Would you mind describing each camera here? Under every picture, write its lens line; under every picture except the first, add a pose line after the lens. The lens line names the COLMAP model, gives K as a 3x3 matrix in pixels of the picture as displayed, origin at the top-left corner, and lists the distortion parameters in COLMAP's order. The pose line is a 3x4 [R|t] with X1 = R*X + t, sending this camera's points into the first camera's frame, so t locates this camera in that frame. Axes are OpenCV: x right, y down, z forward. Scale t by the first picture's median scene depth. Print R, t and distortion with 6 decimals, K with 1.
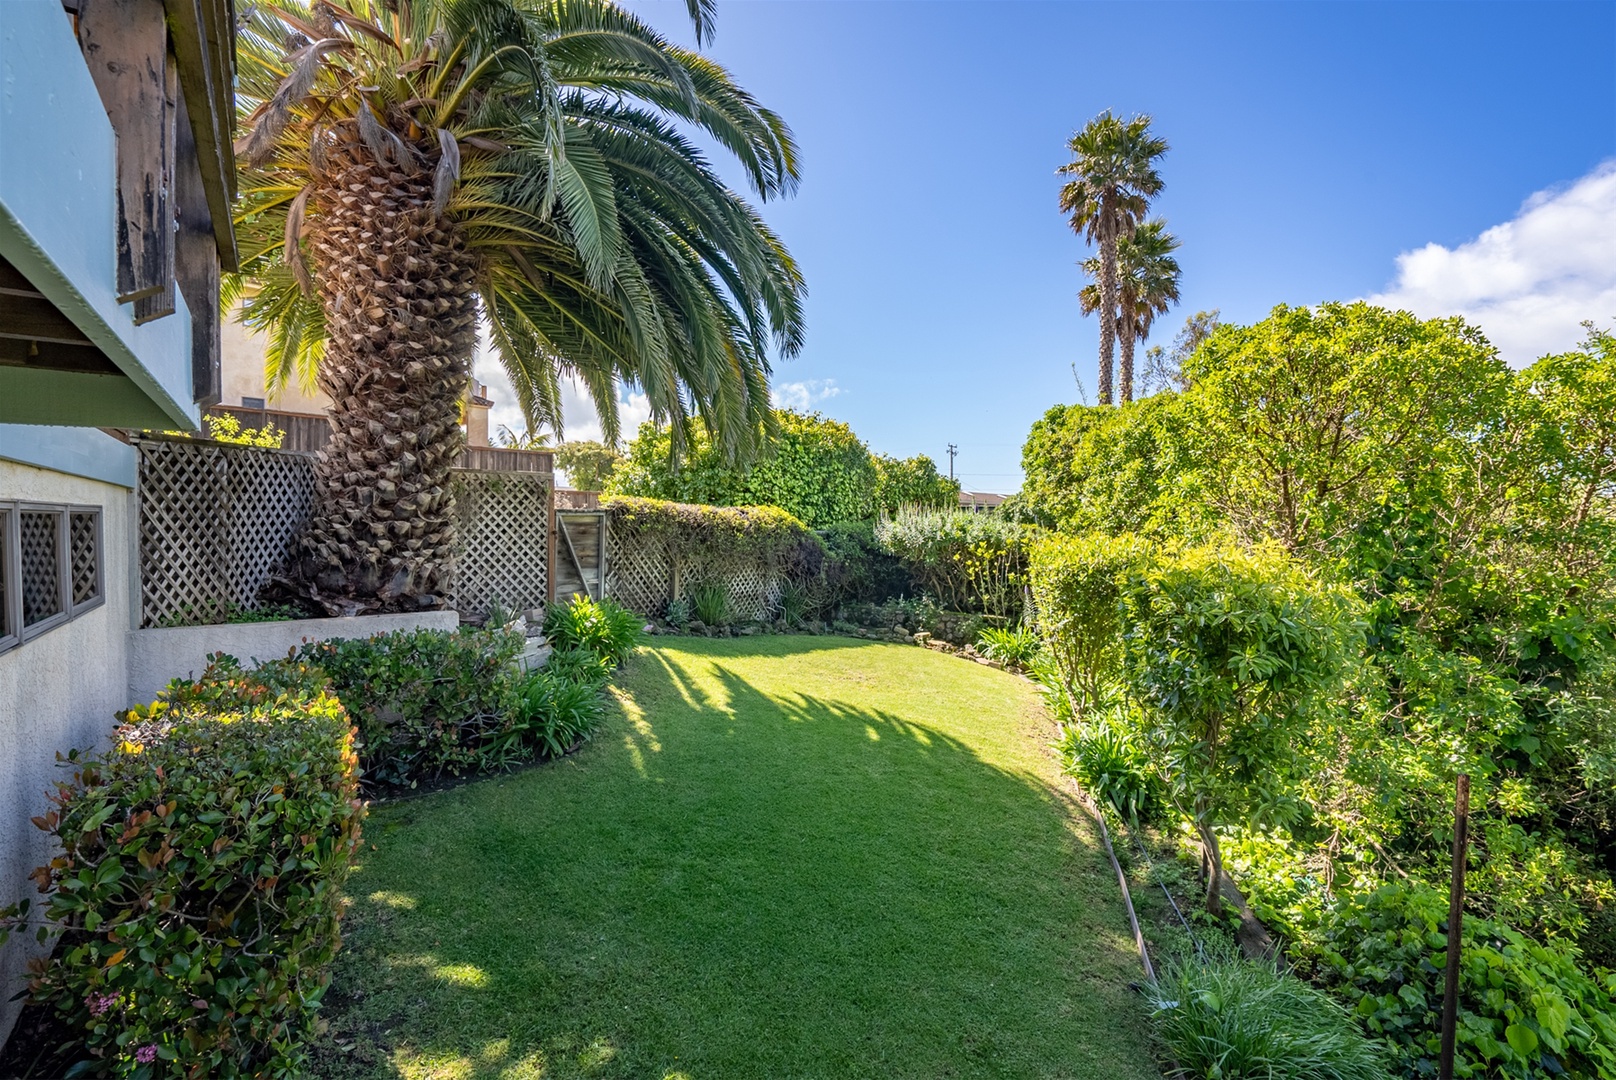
lens RADIAL K [[784.5, 0, 808.0], [0, 784.5, 540.0], [0, 0, 1]] dist [-0.074084, 0.000186]
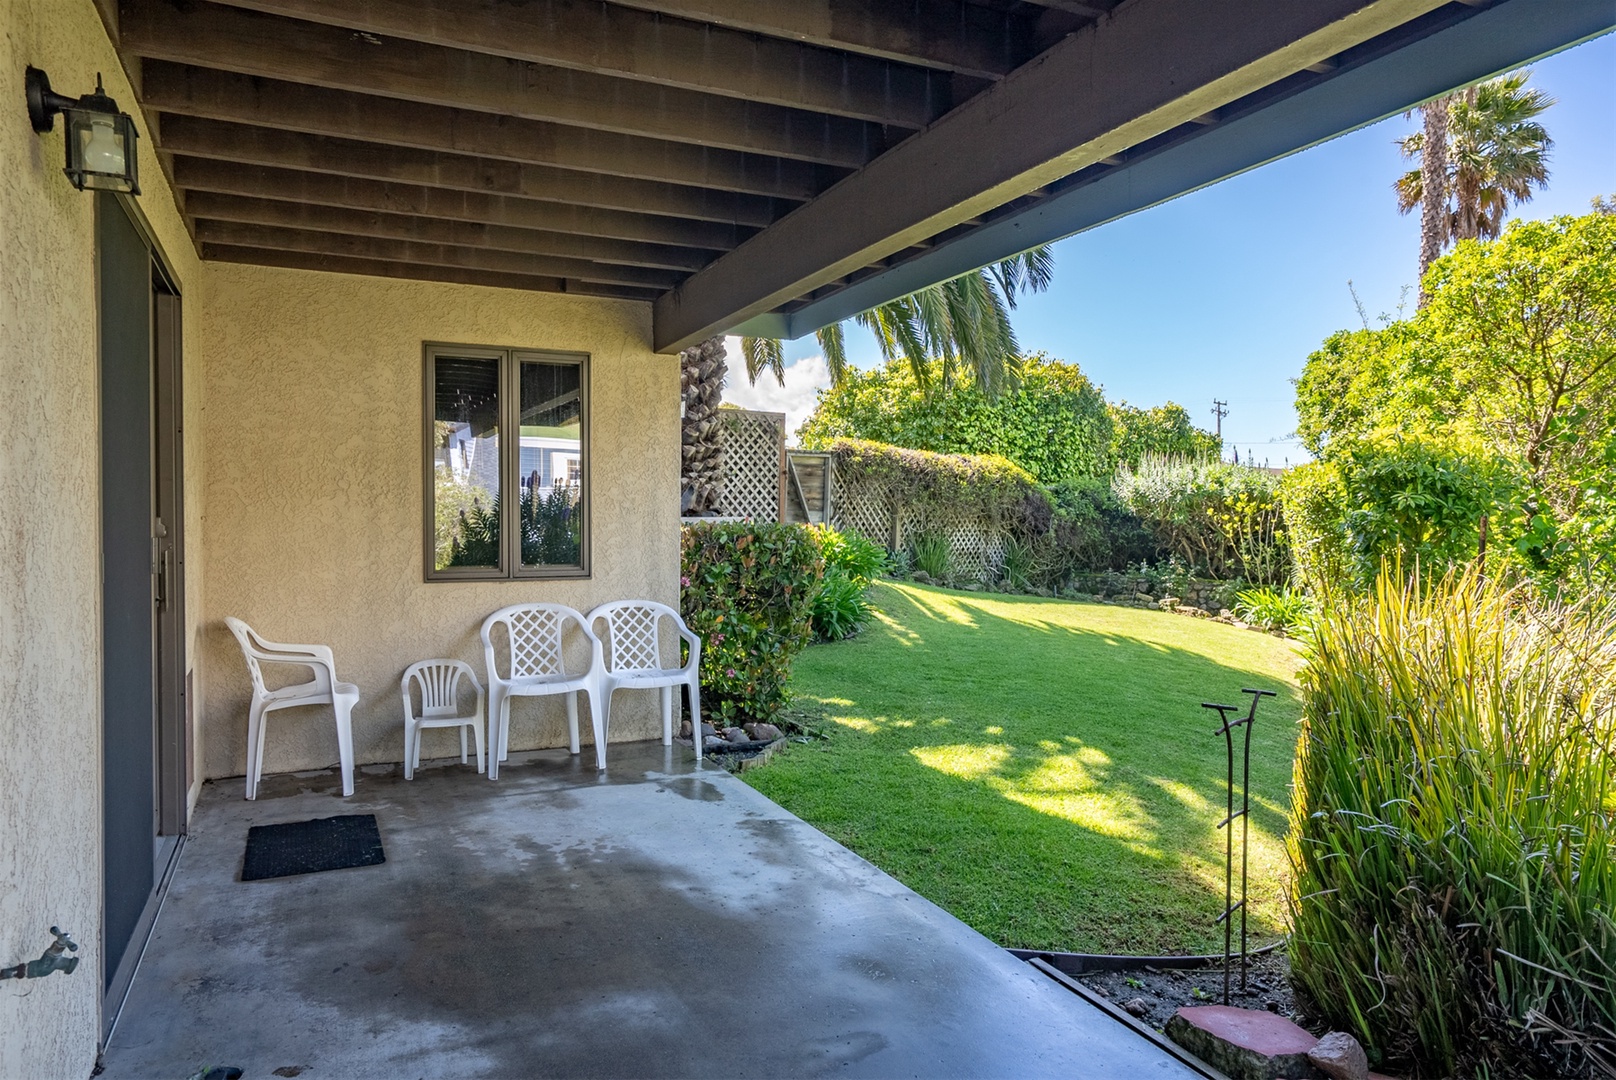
lens RADIAL K [[1097.7, 0, 808.0], [0, 1097.7, 540.0], [0, 0, 1]] dist [0.007979, 0.003901]
pose [[0.984233, 0.003173, -0.176849, -0.033628], [-0.003827, 0.999987, -0.003352, 0.058713], [0.176836, 0.003976, 0.984232, -0.275674]]
